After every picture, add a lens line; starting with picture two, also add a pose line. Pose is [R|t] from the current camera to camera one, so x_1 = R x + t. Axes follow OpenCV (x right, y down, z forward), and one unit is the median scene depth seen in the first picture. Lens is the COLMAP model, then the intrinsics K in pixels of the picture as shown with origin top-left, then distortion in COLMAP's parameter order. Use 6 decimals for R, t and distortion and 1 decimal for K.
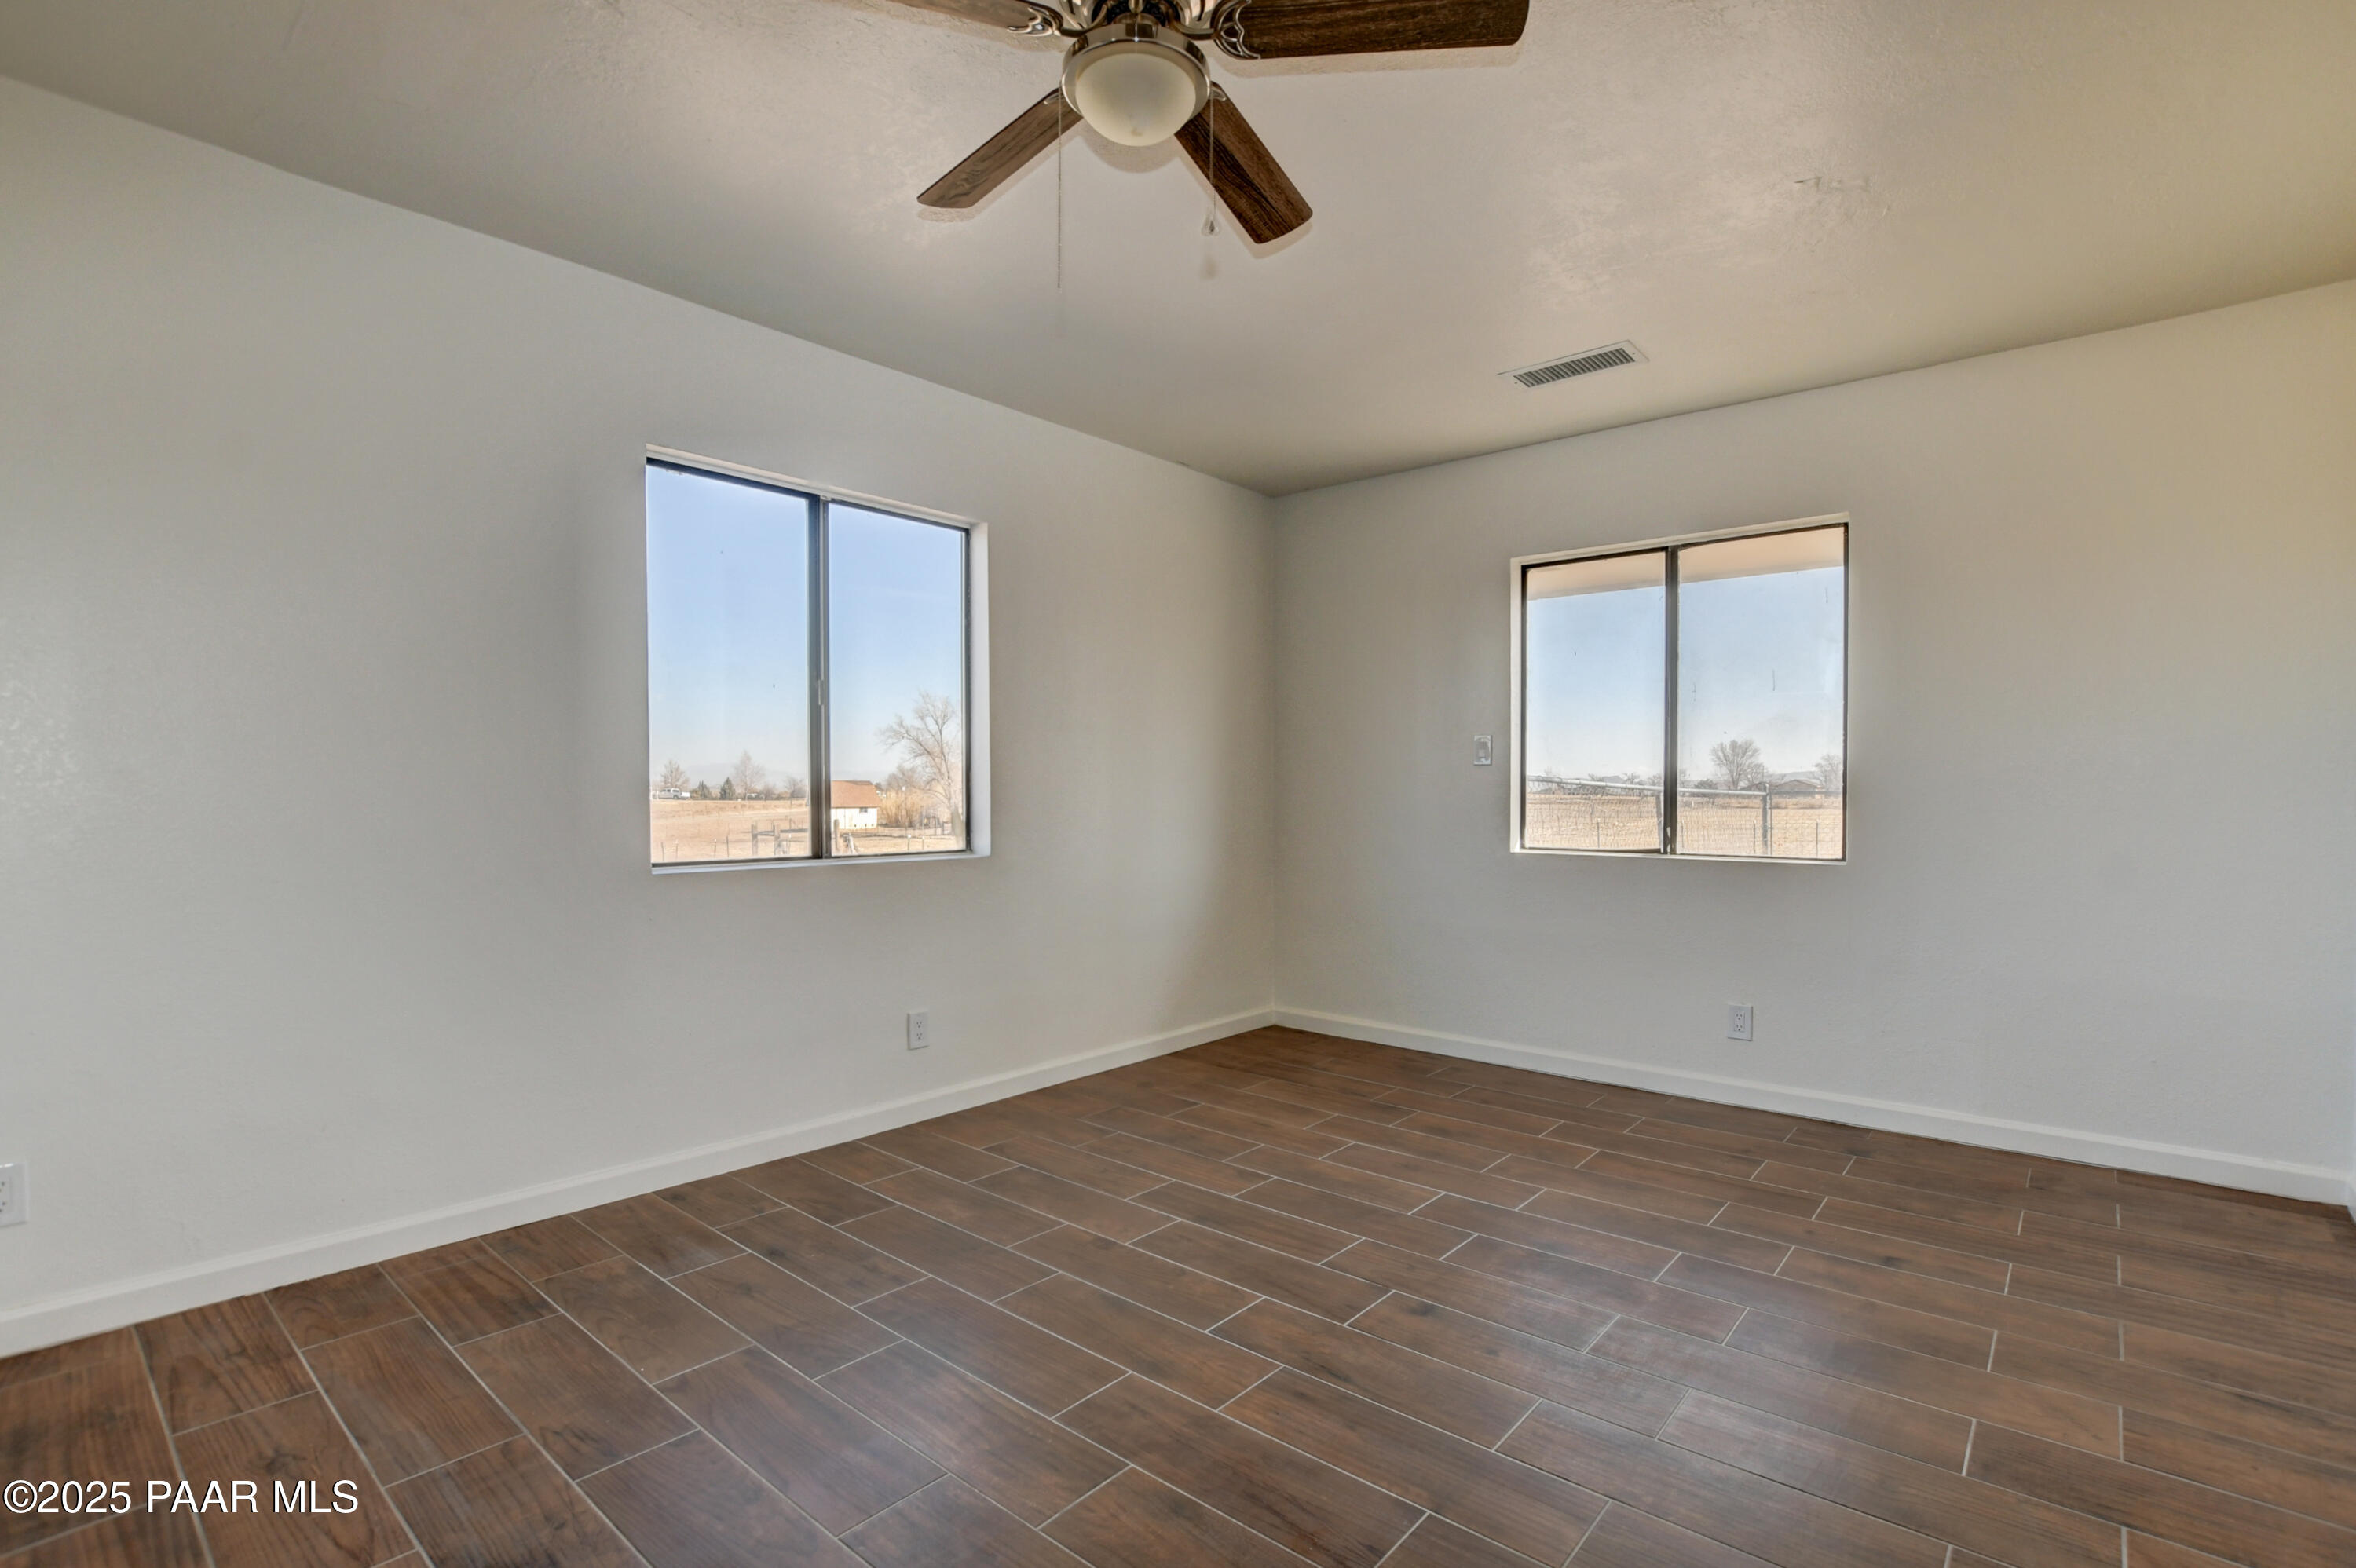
lens RADIAL K [[1102.3, 0, 1180.6], [0, 1102.3, 813.1], [0, 0, 1]] dist [-0.022825, 0.000279]
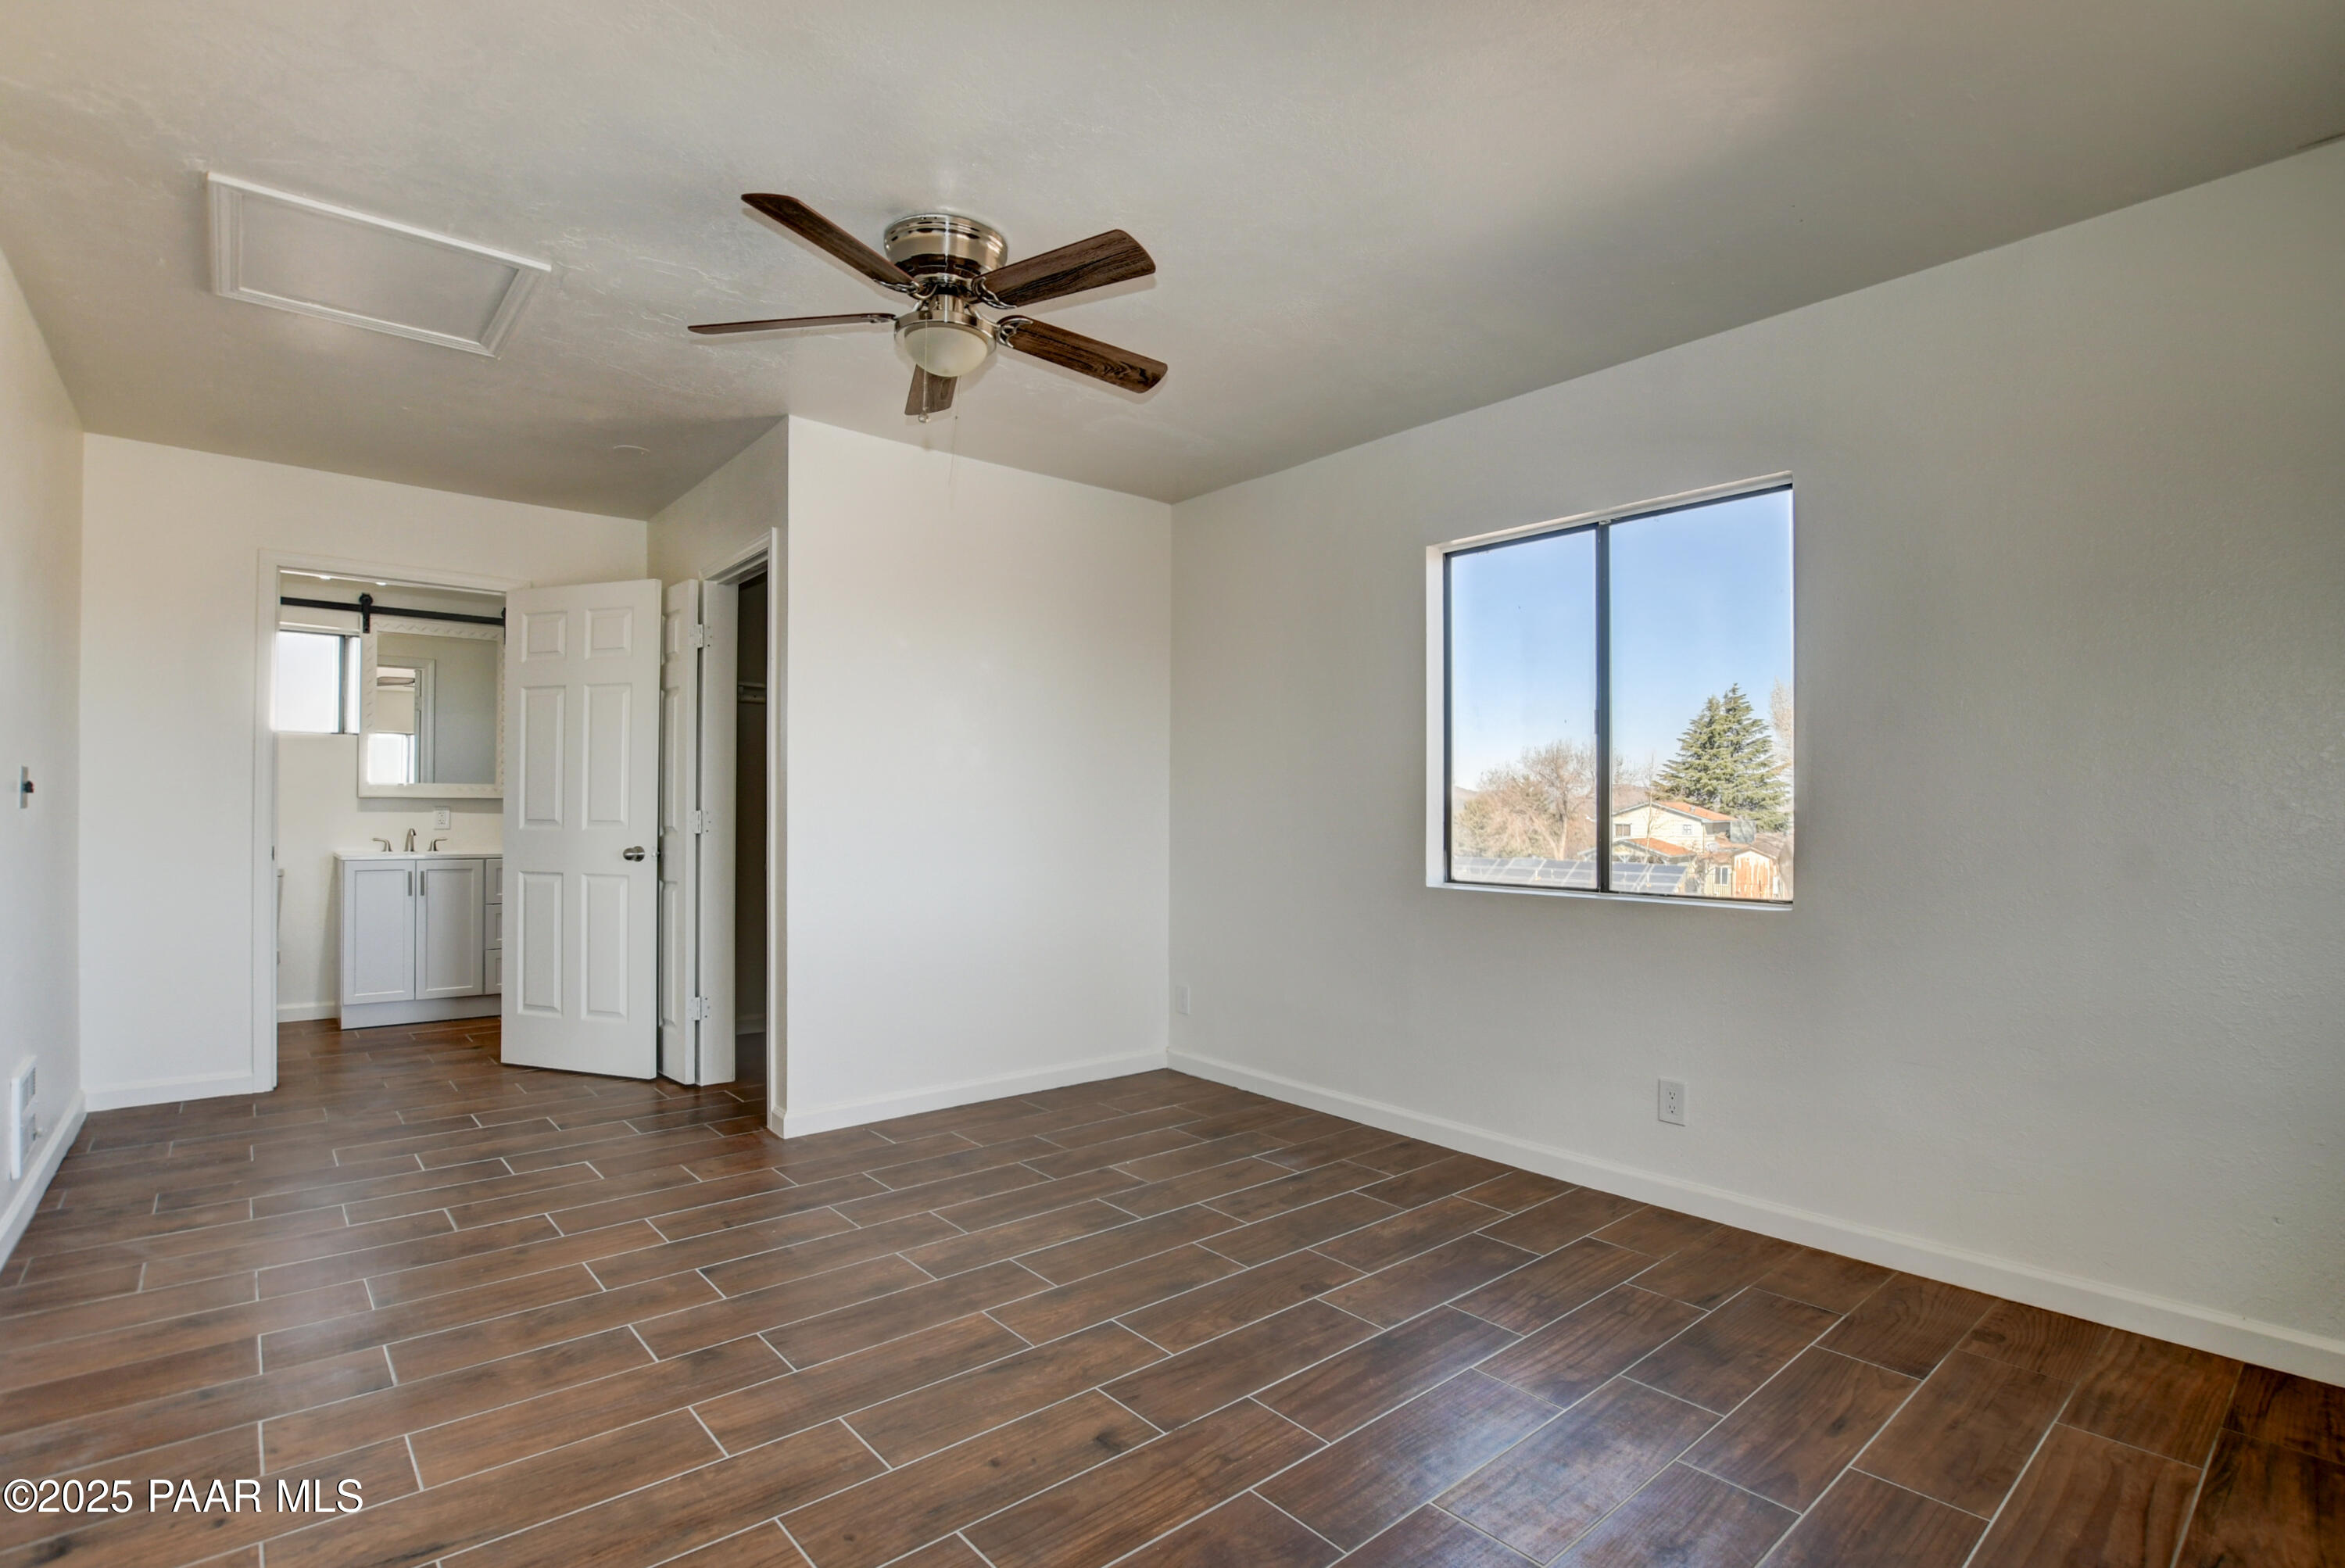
lens RADIAL K [[1097.2, 0, 1175.1], [0, 1097.2, 812.9], [0, 0, 1]] dist [-0.022825, 0.000279]
pose [[-0.139620, -0.001515, -0.990204, 0.825806], [-0.026140, 0.999656, 0.002157, -0.024766], [0.989860, 0.026185, -0.139612, 0.913677]]
